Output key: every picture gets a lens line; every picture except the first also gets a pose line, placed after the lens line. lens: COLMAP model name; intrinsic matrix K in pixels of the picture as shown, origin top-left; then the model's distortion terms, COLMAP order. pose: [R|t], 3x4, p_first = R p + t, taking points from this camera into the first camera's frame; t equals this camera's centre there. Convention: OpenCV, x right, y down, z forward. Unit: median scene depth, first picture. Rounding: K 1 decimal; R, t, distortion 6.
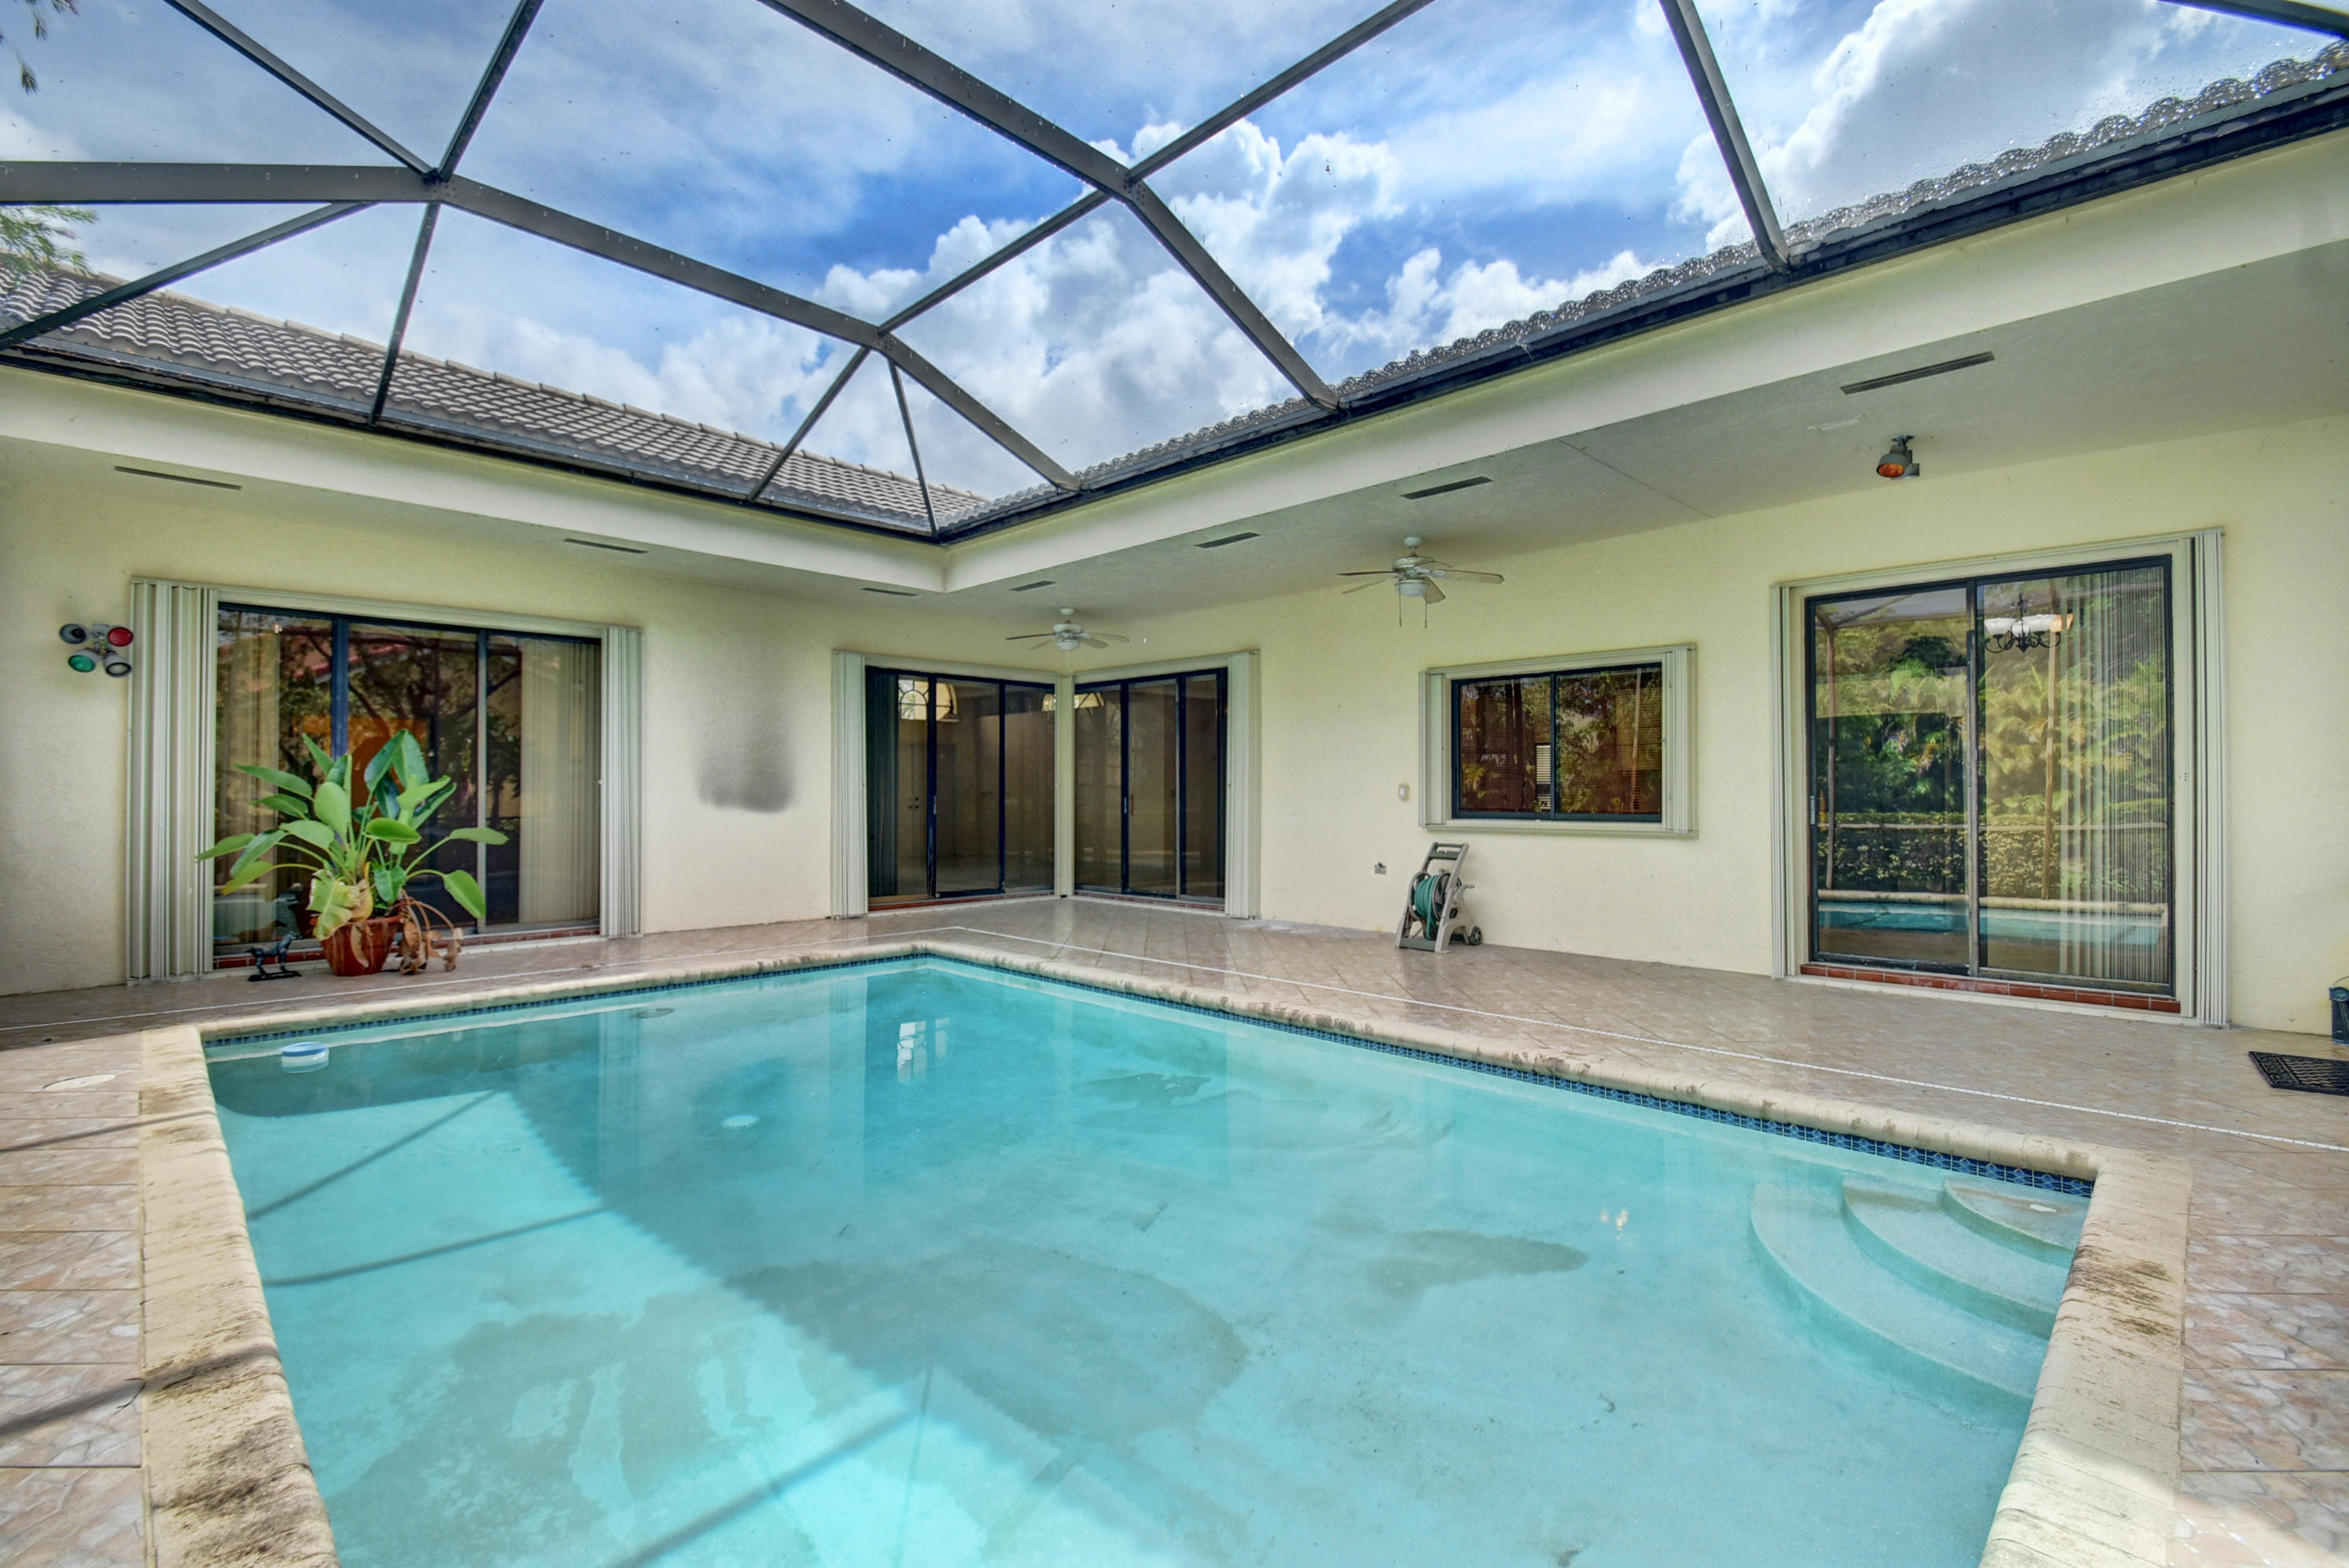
lens RADIAL K [[1033.7, 0, 1155.8], [0, 1033.7, 788.1], [0, 0, 1]] dist [0.015616, -0.018498]
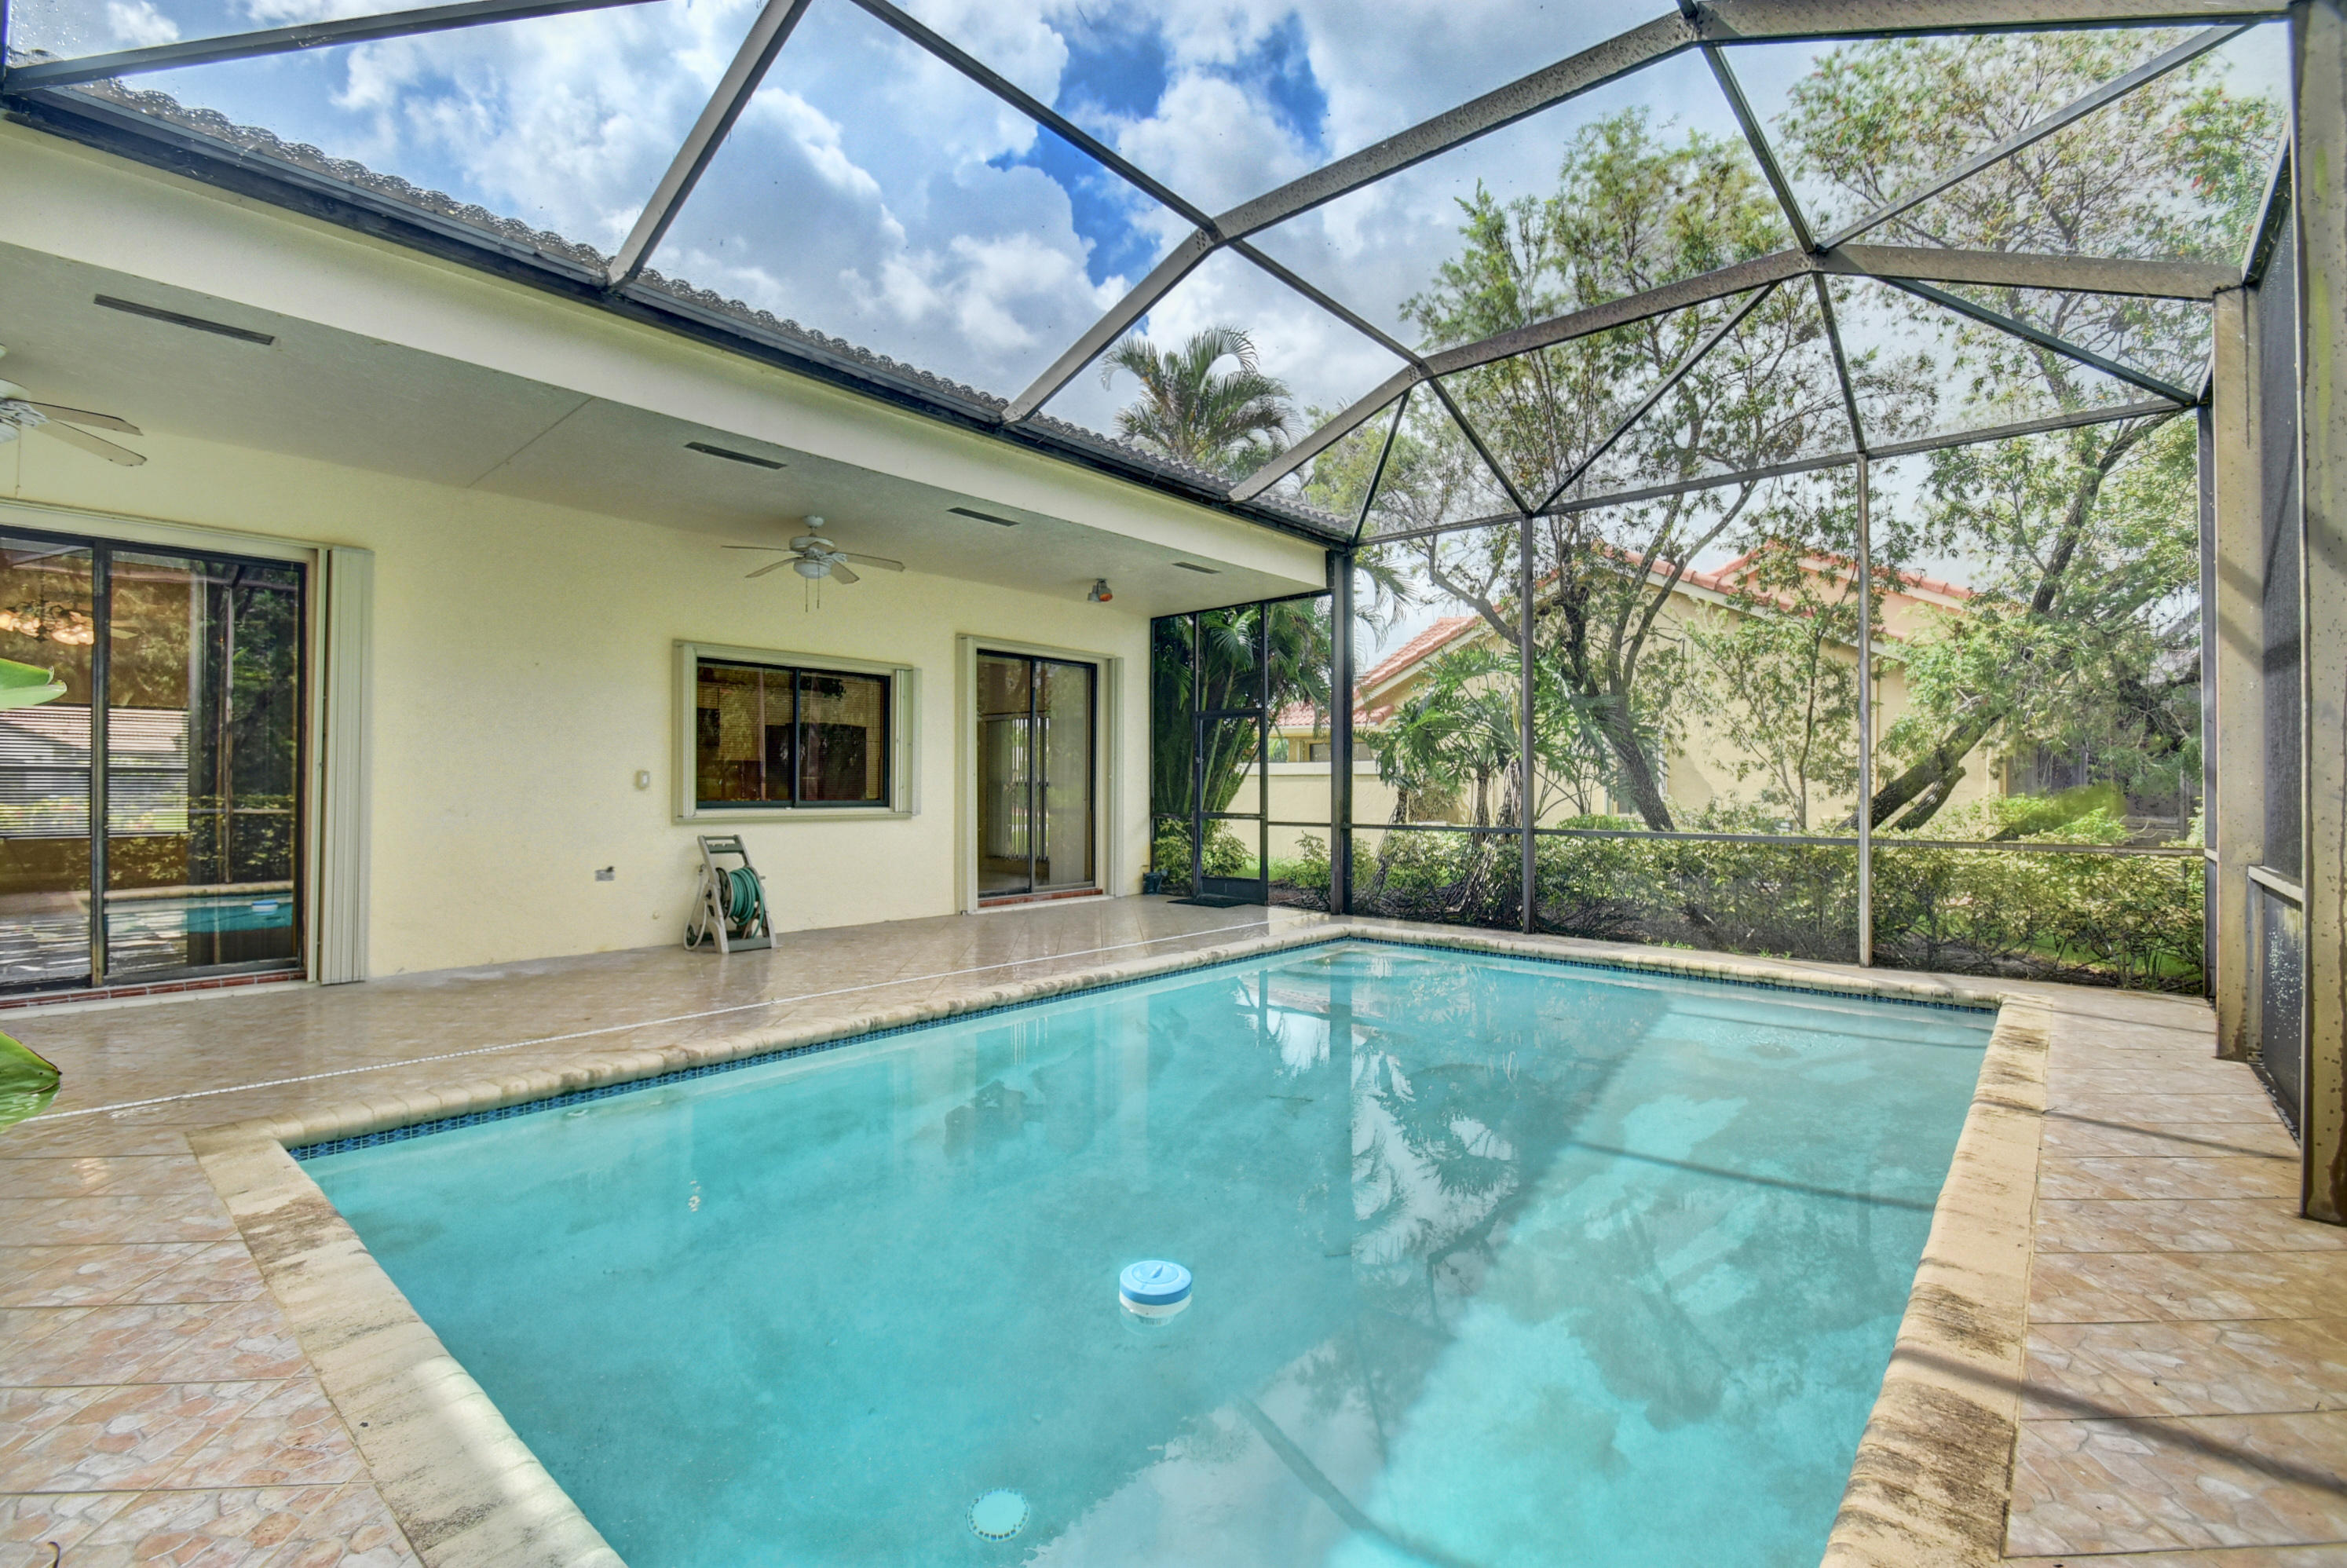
lens RADIAL K [[1032.8, 0, 1154.8], [0, 1032.8, 788.1], [0, 0, 1]] dist [0.015616, -0.018498]
pose [[-0.068754, -0.001992, 0.997632, -0.914087], [-0.013714, 0.999905, 0.001051, 0.005420], [-0.997539, -0.013609, -0.068775, 0.913296]]
